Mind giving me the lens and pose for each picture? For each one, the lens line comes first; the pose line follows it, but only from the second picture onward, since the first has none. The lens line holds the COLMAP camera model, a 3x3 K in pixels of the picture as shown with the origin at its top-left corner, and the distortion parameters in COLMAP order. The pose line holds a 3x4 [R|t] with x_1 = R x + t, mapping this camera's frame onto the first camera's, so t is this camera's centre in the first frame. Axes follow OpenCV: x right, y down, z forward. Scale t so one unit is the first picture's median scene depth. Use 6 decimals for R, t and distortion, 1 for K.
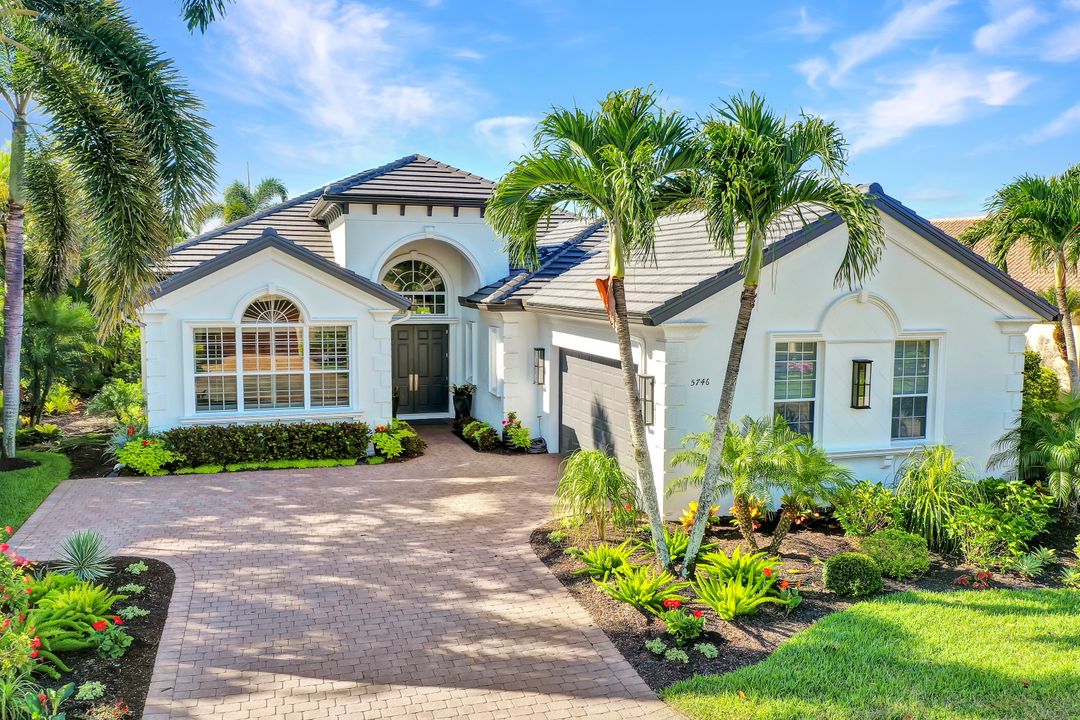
lens RADIAL K [[869.8, 0, 540.0], [0, 869.8, 360.0], [0, 0, 1]] dist [0.000366, -0.003867]
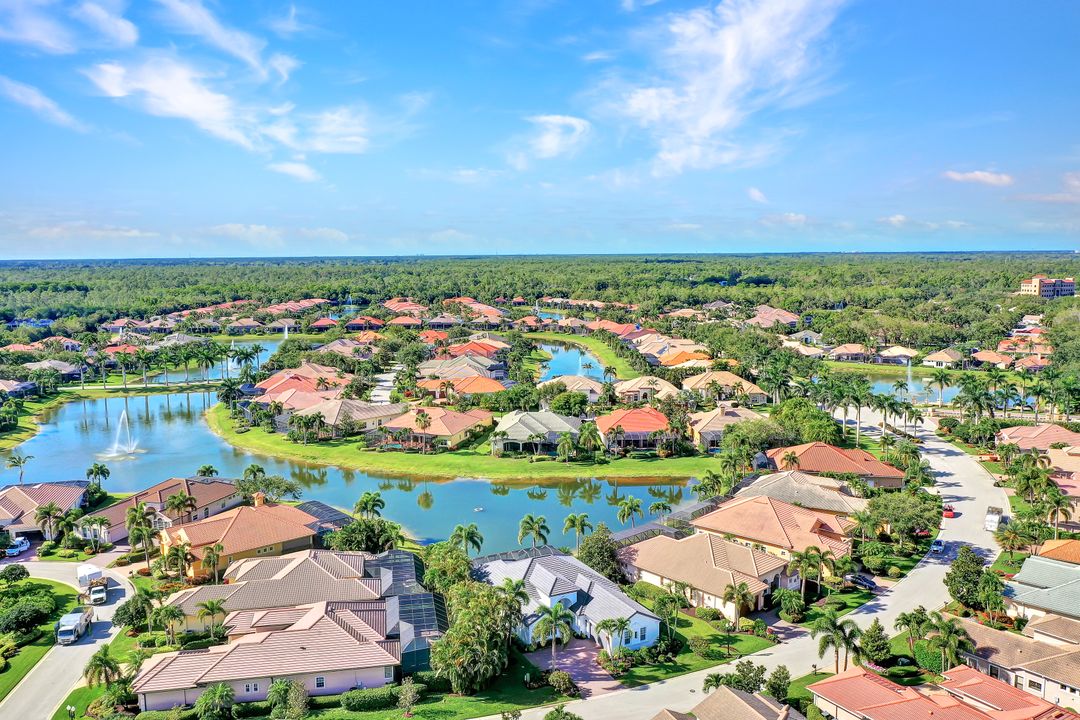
lens RADIAL K [[850.9, 0, 540.0], [0, 850.9, 360.0], [0, 0, 1]] dist [0.002134, 0.001674]
pose [[0.987978, -0.034463, 0.150703, -1.478177], [0.029544, 0.998959, 0.034756, -2.629443], [-0.151744, -0.029886, 0.987968, -6.078120]]
